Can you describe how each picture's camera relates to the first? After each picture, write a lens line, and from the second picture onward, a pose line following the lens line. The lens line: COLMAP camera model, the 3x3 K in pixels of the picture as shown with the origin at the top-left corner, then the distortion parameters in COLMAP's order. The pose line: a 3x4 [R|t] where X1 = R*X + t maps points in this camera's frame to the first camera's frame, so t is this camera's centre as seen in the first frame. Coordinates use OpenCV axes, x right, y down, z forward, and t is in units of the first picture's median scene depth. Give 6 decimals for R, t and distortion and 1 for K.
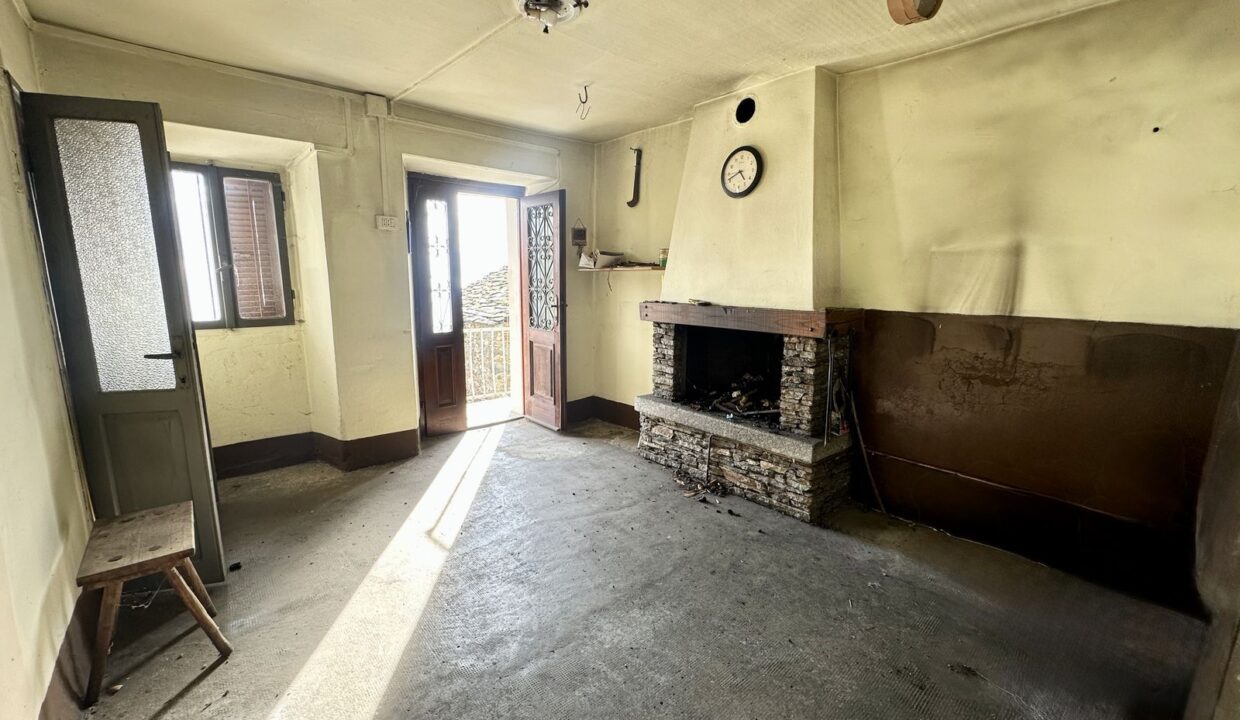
lens RADIAL K [[504.3, 0, 620.0], [0, 504.3, 360.0], [0, 0, 1]] dist [-0.000993, -0.000218]
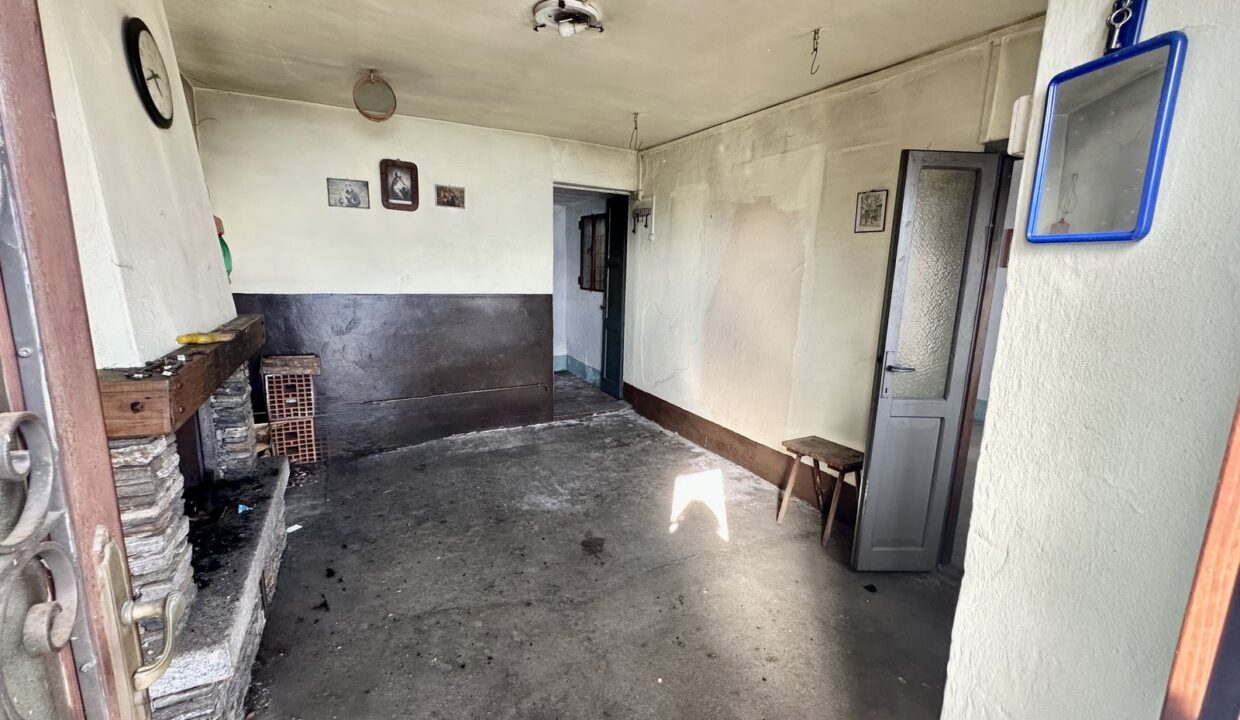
lens RADIAL K [[513.3, 0, 616.9], [0, 513.3, 361.5], [0, 0, 1]] dist [-0.000131, -0.000043]
pose [[-0.970735, -0.079814, 0.226500, -0.354960], [0.002875, 0.939226, 0.343287, -0.273489], [-0.240134, 0.333892, -0.911511, 1.439780]]
